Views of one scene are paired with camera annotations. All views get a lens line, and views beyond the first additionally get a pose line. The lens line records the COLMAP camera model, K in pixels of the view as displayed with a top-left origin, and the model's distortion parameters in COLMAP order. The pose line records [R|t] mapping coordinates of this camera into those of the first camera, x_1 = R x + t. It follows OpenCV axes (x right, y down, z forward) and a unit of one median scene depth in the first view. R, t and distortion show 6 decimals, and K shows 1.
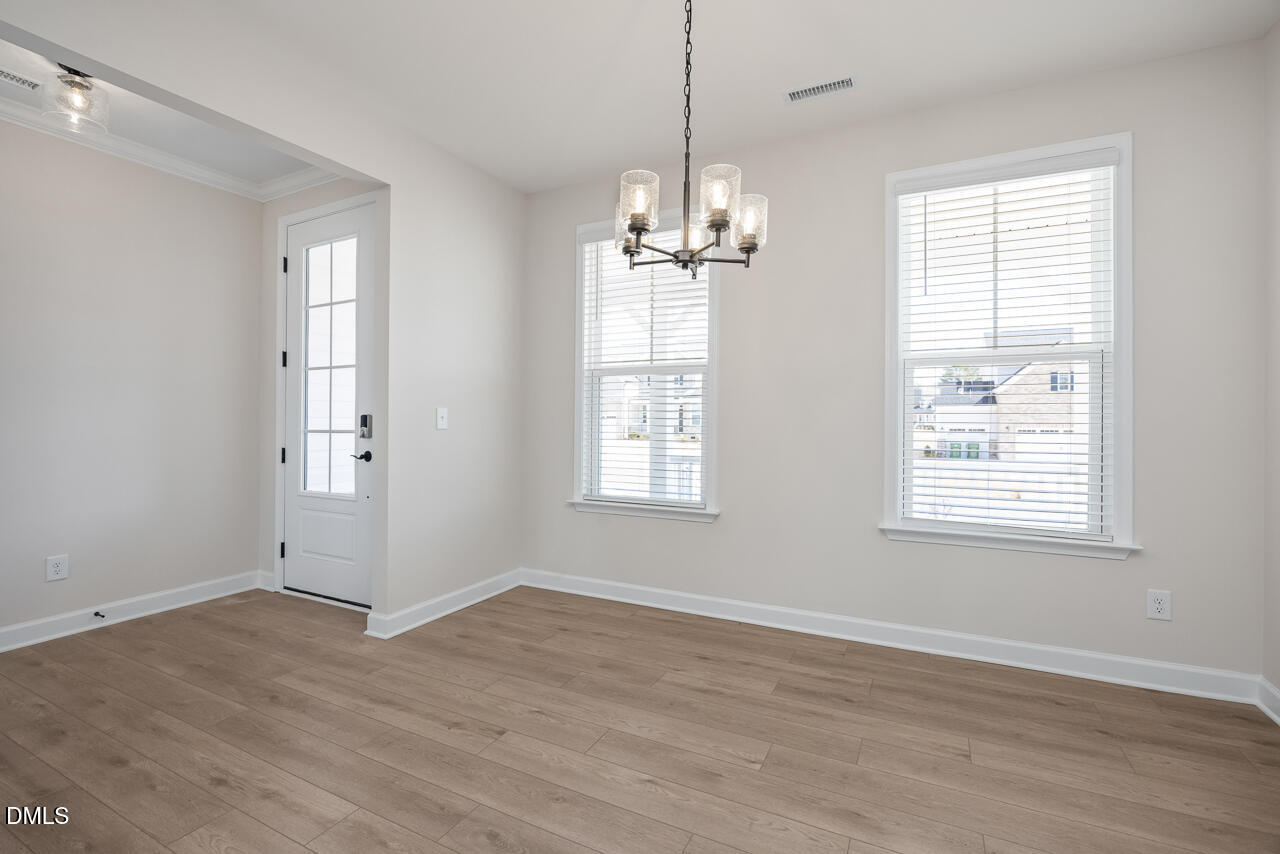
lens RADIAL K [[562.6, 0, 645.5], [0, 562.6, 424.2], [0, 0, 1]] dist [-0.008897, 0.001030]
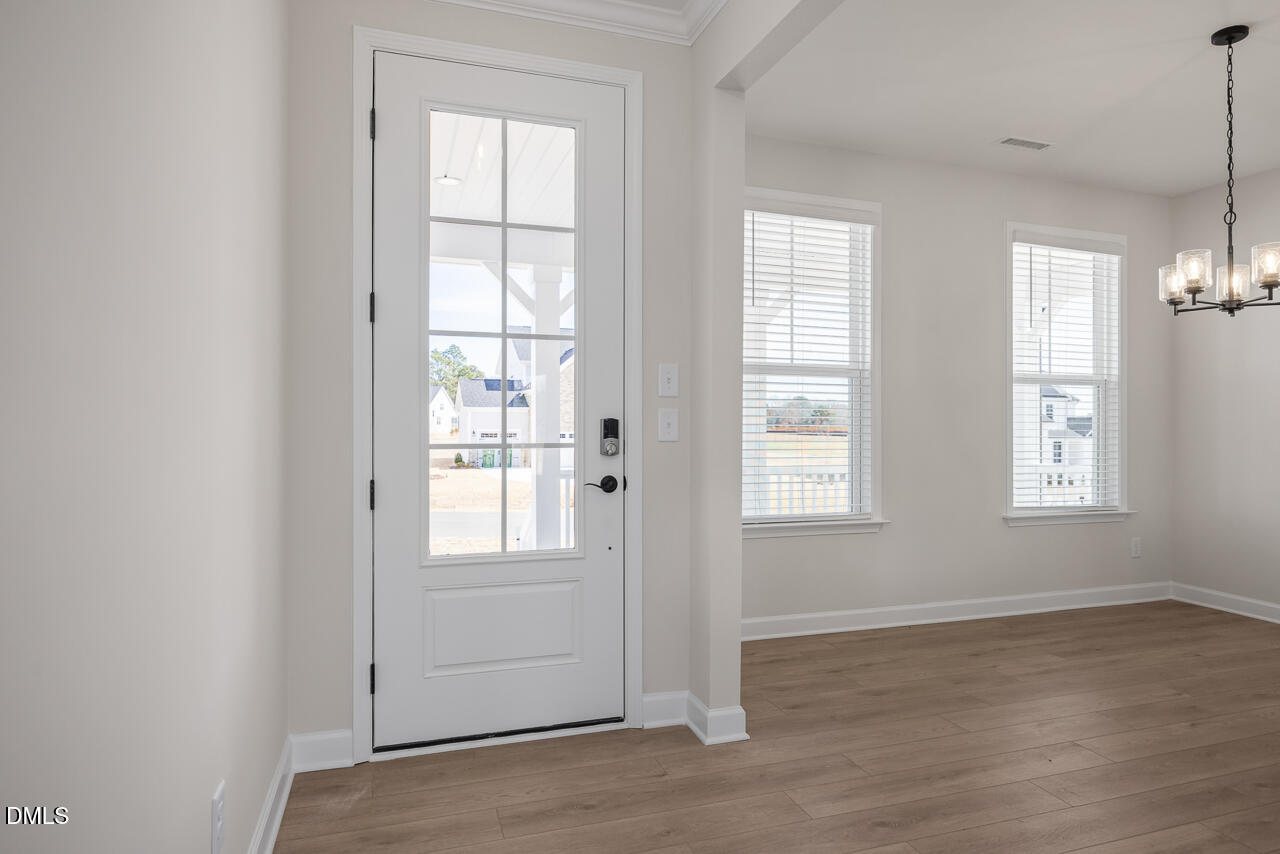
lens RADIAL K [[722.8, 0, 645.7], [0, 722.8, 431.0], [0, 0, 1]] dist [-0.004163, -0.001402]
pose [[0.708595, -0.003897, 0.705605, -1.149436], [0.000994, 0.999989, 0.004525, -0.006578], [-0.705615, -0.002505, 0.708591, 0.432641]]
